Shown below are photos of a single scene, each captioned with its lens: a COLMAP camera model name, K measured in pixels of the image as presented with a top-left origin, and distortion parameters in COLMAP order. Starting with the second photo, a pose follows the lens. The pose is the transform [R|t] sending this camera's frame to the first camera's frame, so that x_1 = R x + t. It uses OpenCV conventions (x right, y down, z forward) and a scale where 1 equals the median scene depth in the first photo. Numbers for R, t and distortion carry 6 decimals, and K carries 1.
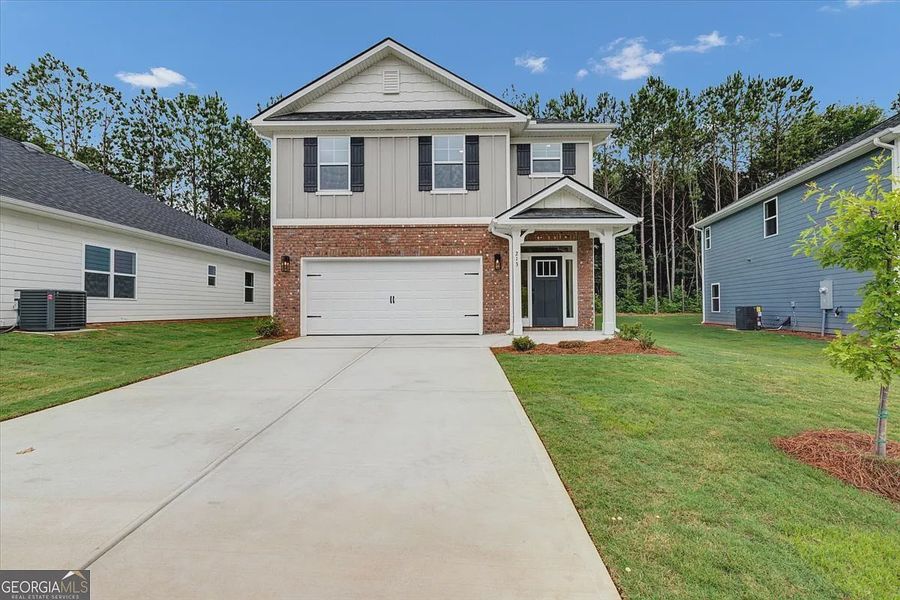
lens RADIAL K [[419.4, 0, 452.0], [0, 419.4, 300.2], [0, 0, 1]] dist [0.011433, -0.000172]
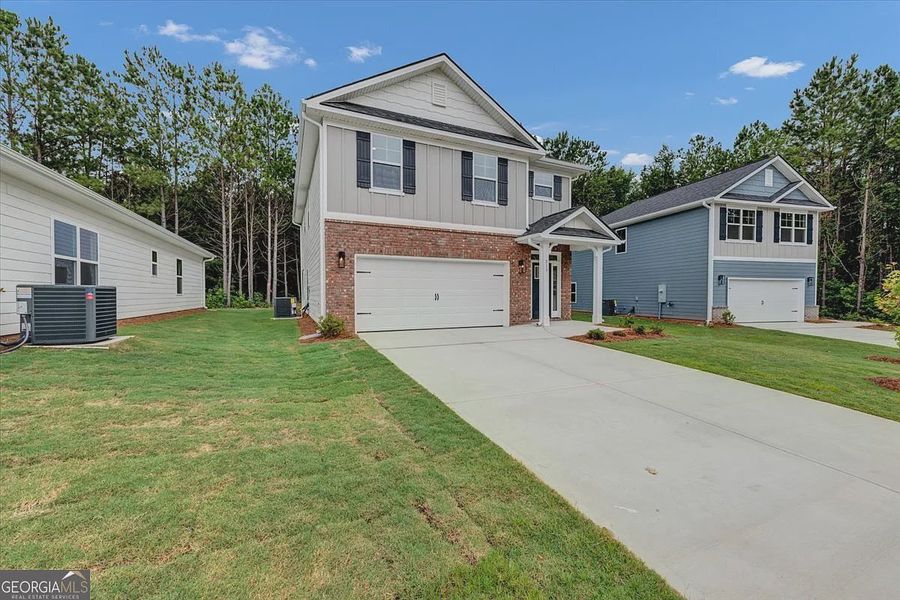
lens RADIAL K [[366.2, 0, 450.0], [0, 366.2, 300.8], [0, 0, 1]] dist [0.011321, 0.000131]
pose [[0.897312, -0.001671, 0.441395, -0.537999], [-0.013707, 0.999405, 0.031649, -0.022038], [-0.441185, -0.034449, 0.896755, 0.128723]]
